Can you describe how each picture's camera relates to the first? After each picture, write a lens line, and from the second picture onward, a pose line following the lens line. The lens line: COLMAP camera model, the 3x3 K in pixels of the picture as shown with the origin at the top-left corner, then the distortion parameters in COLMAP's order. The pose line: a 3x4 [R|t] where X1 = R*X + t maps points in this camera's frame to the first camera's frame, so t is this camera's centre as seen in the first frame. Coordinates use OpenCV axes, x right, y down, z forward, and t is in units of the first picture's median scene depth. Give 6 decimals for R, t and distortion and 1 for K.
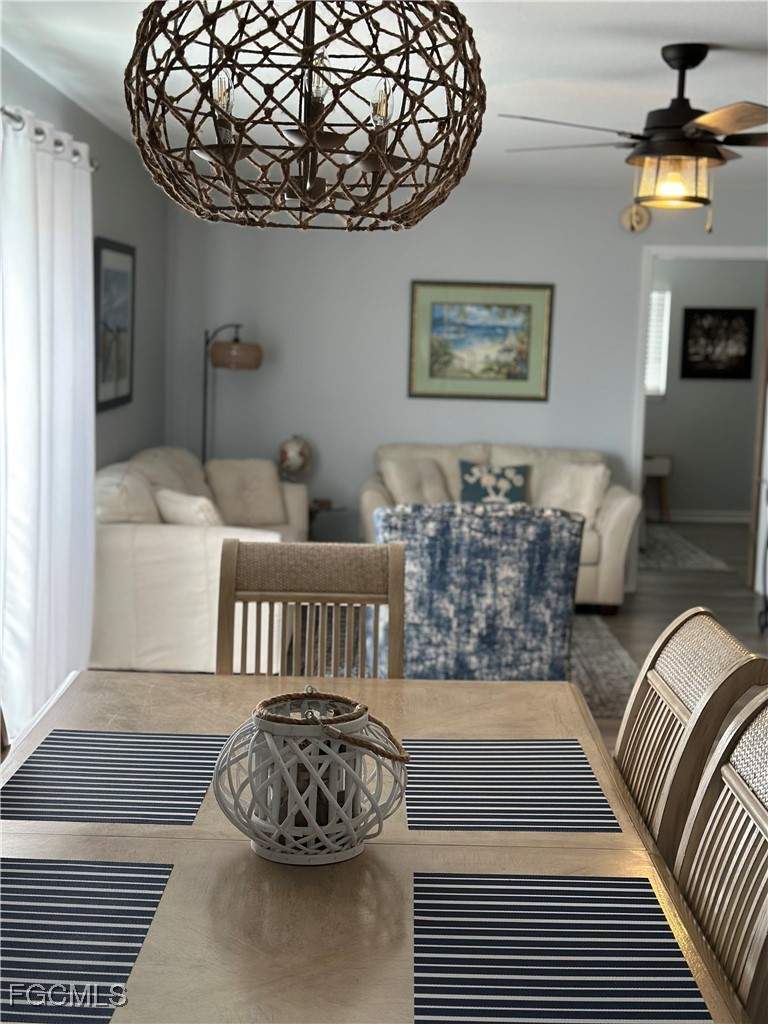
lens RADIAL K [[1423.1, 0, 385.5], [0, 1423.1, 509.3], [0, 0, 1]] dist [0.139586, -0.006387]
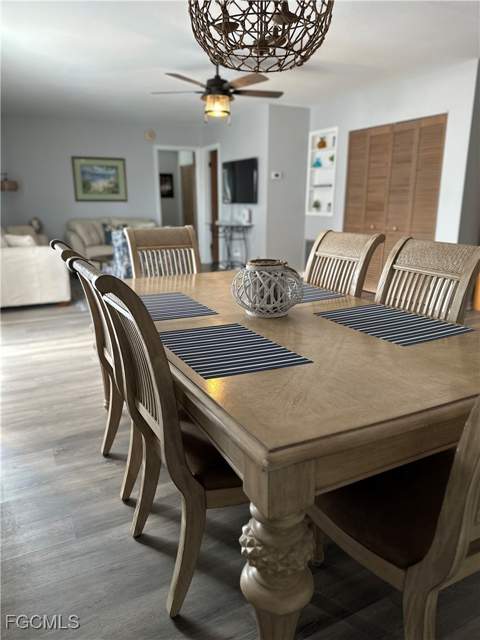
lens RADIAL K [[455.5, 0, 240.0], [0, 455.5, 320.0], [0, 0, 1]] dist [0.064809, -0.154867]
pose [[0.887719, -0.148919, 0.435635, -0.171059], [0.084420, 0.982849, 0.163954, 0.037519], [-0.452580, -0.108769, 0.885065, 0.086966]]
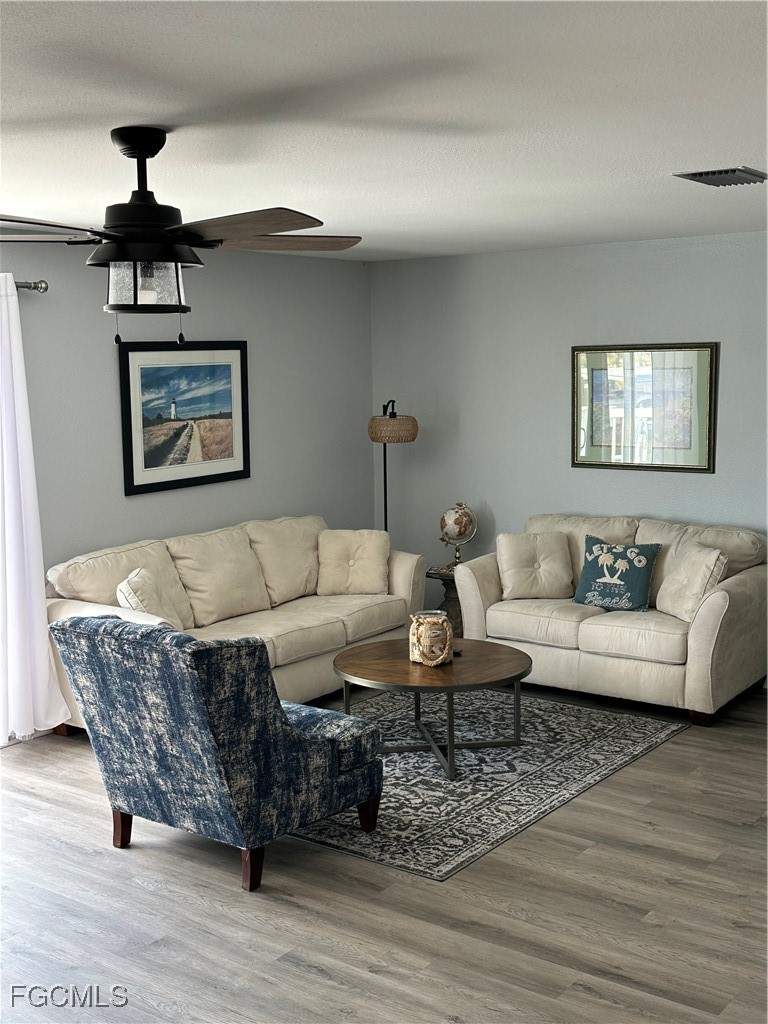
lens RADIAL K [[1188.6, 0, 384.0], [0, 1188.6, 512.0], [0, 0, 1]] dist [0.132671, -0.000403]
pose [[0.801614, 0.034279, -0.596859, 0.568666], [-0.030456, 0.999400, 0.016493, -0.080892], [0.597066, 0.004957, 0.802177, 0.380659]]
